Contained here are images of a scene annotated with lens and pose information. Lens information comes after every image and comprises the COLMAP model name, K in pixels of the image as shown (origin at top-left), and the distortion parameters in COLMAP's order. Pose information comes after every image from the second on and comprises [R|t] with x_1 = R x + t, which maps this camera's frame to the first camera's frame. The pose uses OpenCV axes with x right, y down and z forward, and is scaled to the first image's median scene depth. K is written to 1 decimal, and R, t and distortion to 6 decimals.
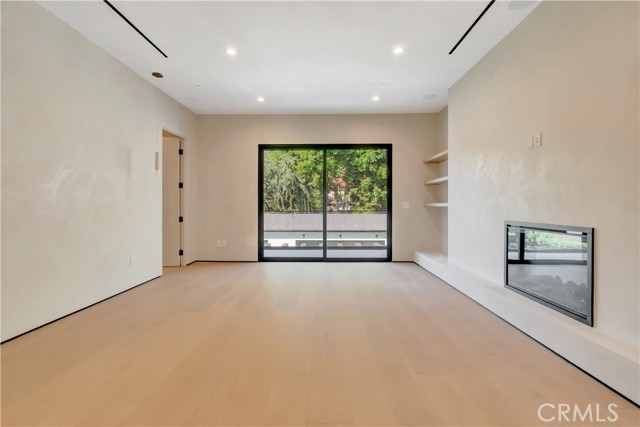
lens RADIAL K [[296.1, 0, 320.0], [0, 296.1, 213.5], [0, 0, 1]] dist [-0.003835, 0.000526]
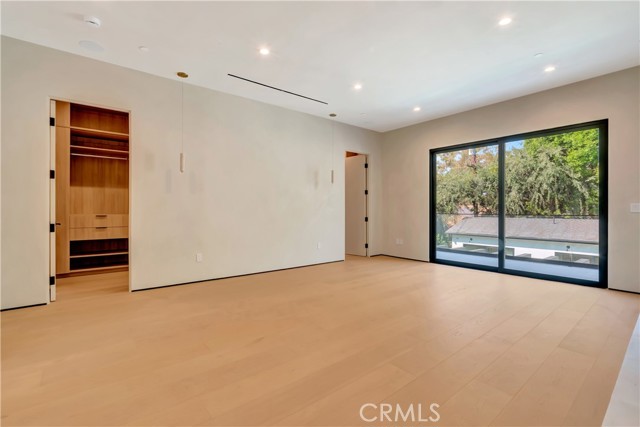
lens RADIAL K [[296.1, 0, 320.0], [0, 296.1, 213.5], [0, 0, 1]] dist [-0.003835, 0.000526]
pose [[0.640969, 0.009770, -0.767505, 0.337047], [-0.018386, 0.999828, -0.002627, 0.002385], [0.767347, 0.015795, 0.641038, 0.038094]]
